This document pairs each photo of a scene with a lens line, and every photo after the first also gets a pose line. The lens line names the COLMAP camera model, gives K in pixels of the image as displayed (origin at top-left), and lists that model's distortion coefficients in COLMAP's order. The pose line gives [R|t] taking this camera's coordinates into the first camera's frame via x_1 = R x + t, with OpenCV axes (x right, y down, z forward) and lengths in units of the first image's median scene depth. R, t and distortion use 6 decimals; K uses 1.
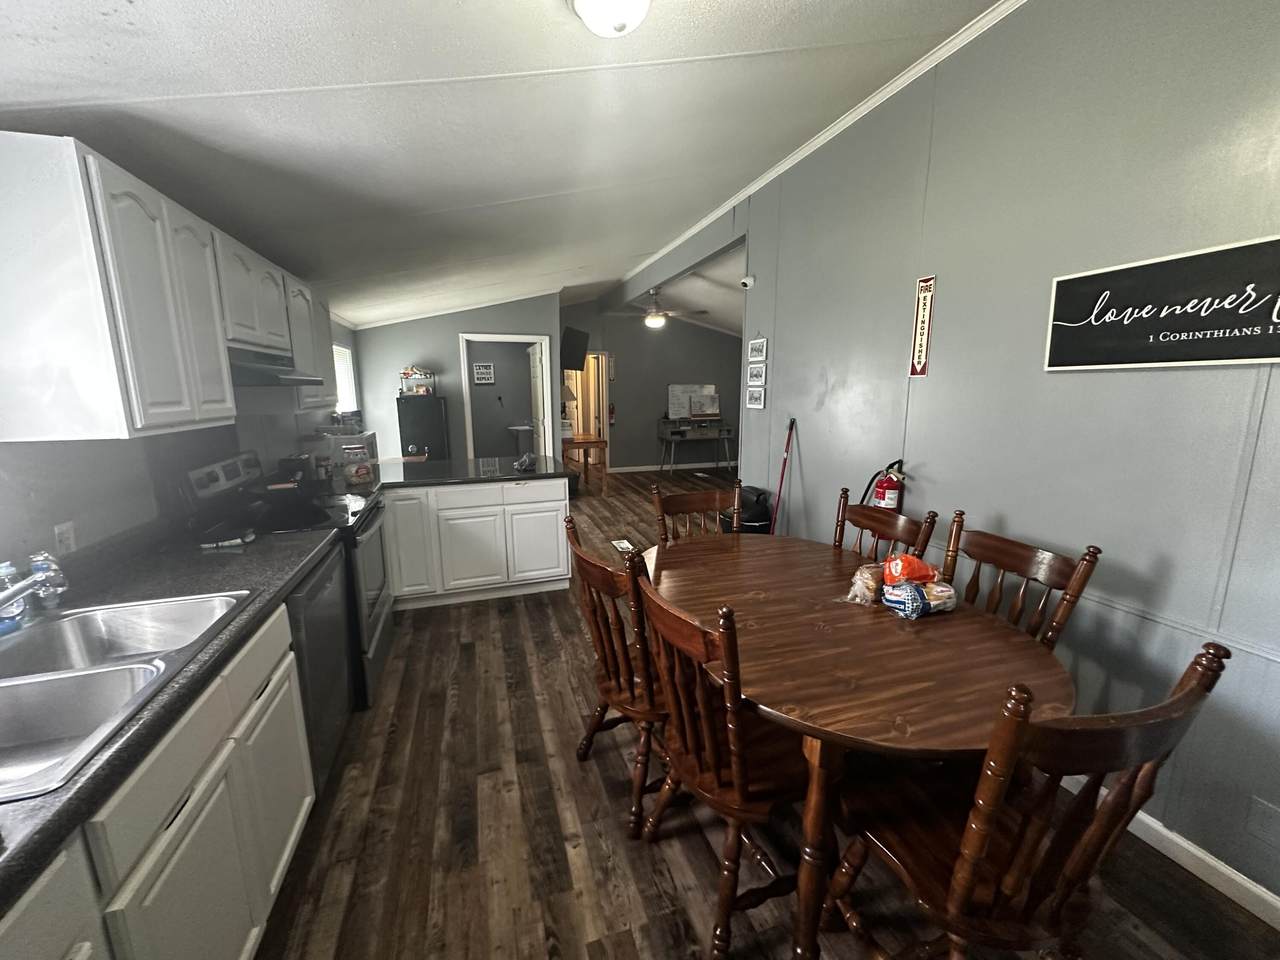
lens RADIAL K [[509.9, 0, 640.0], [0, 509.9, 480.0], [0, 0, 1]] dist [0.001501, 0.000046]
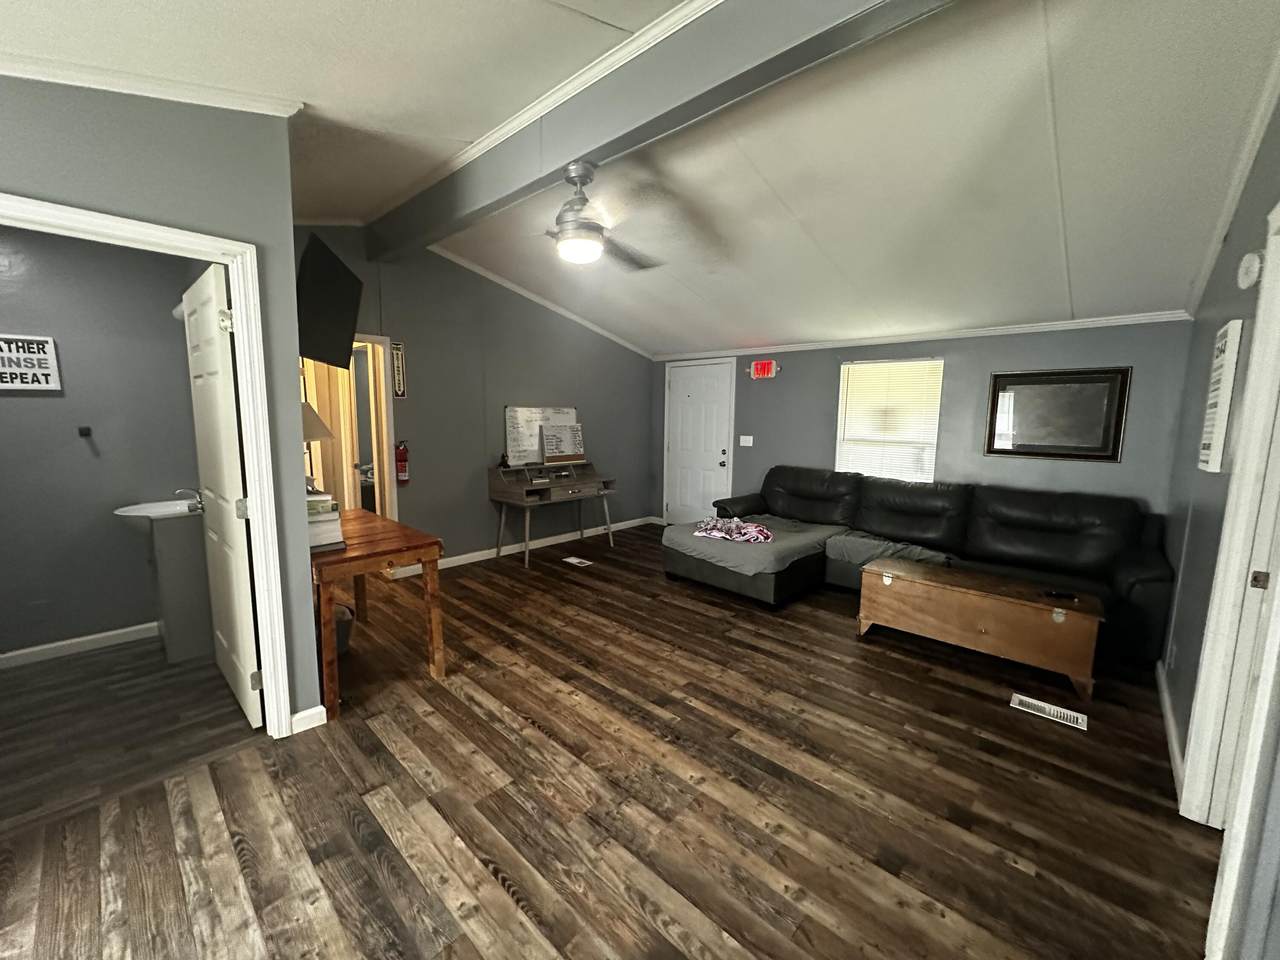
lens RADIAL K [[509.9, 0, 640.0], [0, 509.9, 480.0], [0, 0, 1]] dist [0.001501, 0.000046]
pose [[0.874791, -0.046023, 0.482309, -0.097346], [0.071363, 0.996860, -0.034312, -0.080125], [-0.479215, 0.064434, 0.875329, 0.462751]]
